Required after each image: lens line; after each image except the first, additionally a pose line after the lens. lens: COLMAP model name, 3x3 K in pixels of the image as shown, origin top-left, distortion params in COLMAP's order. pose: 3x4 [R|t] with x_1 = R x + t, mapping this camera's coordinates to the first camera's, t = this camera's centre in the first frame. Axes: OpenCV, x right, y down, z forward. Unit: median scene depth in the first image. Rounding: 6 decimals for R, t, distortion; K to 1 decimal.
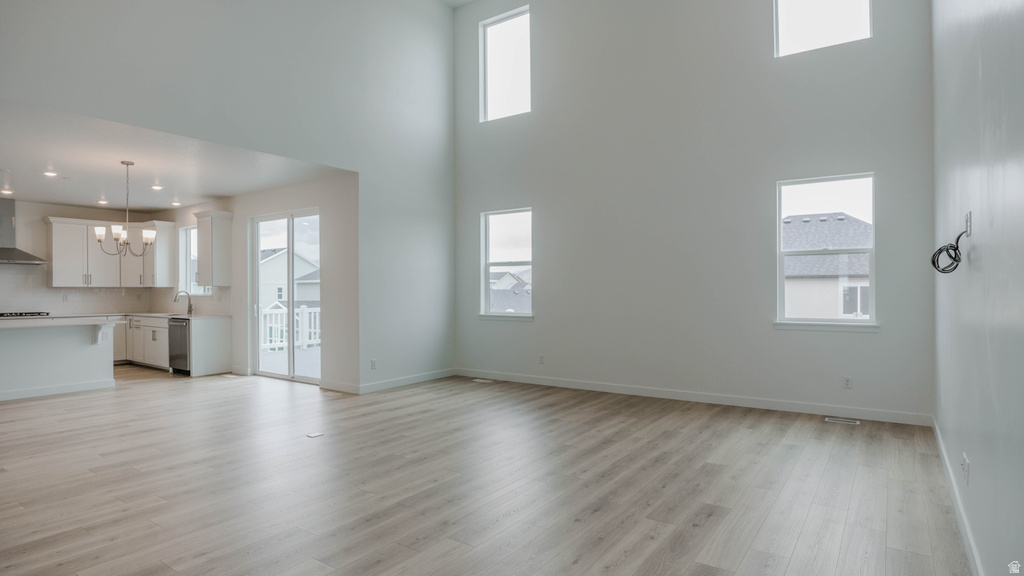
lens RADIAL K [[552.4, 0, 510.2], [0, 552.4, 292.2], [0, 0, 1]] dist [-0.039641, 0.008976]
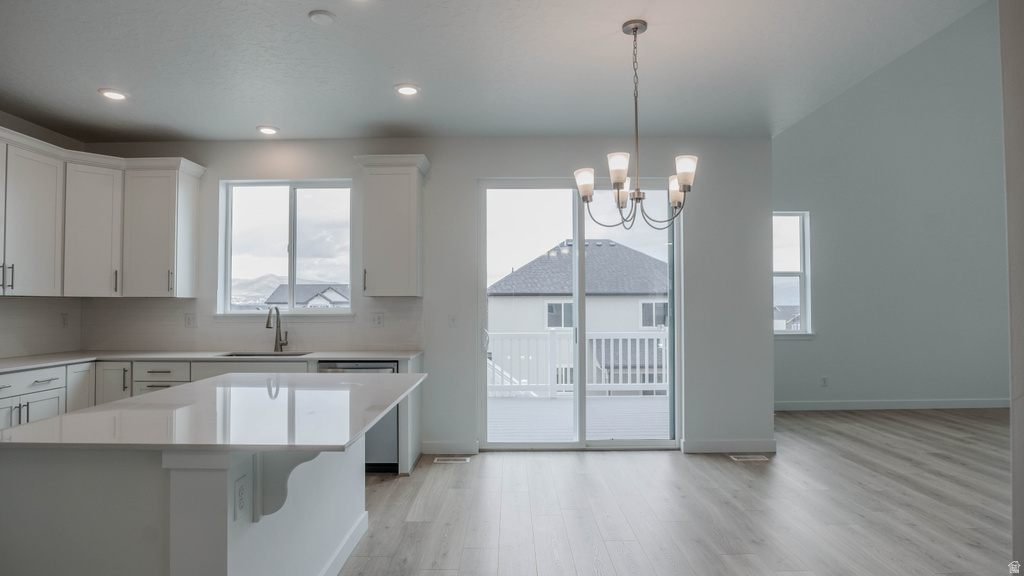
lens RADIAL K [[552.4, 0, 510.3], [0, 552.4, 292.2], [0, 0, 1]] dist [-0.039641, 0.008976]
pose [[0.819806, 0.013535, 0.572482, -0.821219], [0.003623, 0.999578, -0.028821, 0.000709], [-0.572630, 0.025702, 0.819411, 0.534098]]
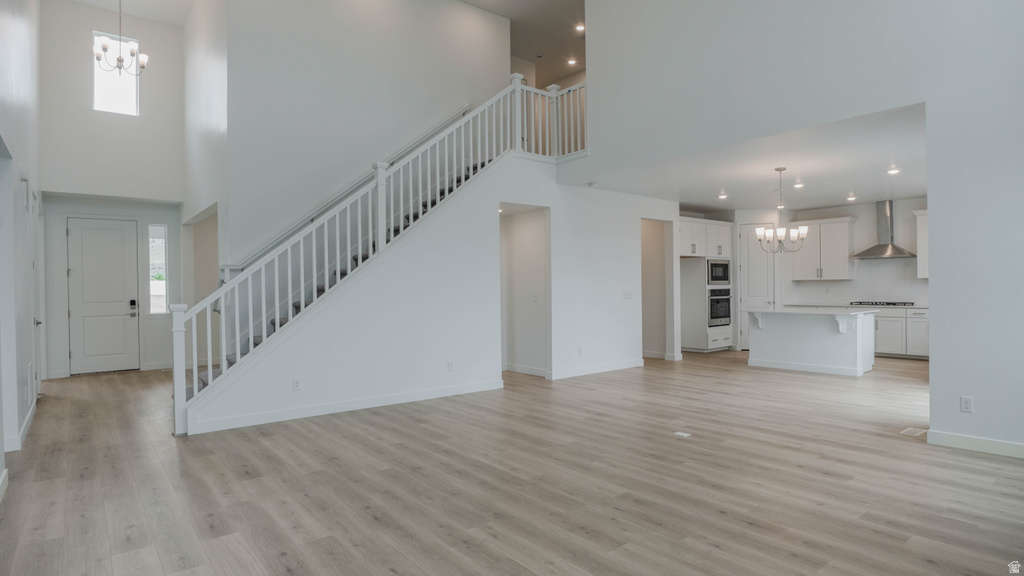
lens RADIAL K [[552.4, 0, 510.0], [0, 552.4, 291.0], [0, 0, 1]] dist [-0.039641, 0.008976]
pose [[-0.280996, 0.013368, -0.959616, 0.411464], [0.008960, 0.999896, 0.011306, -0.005061], [0.959667, -0.005421, -0.281087, 0.609315]]
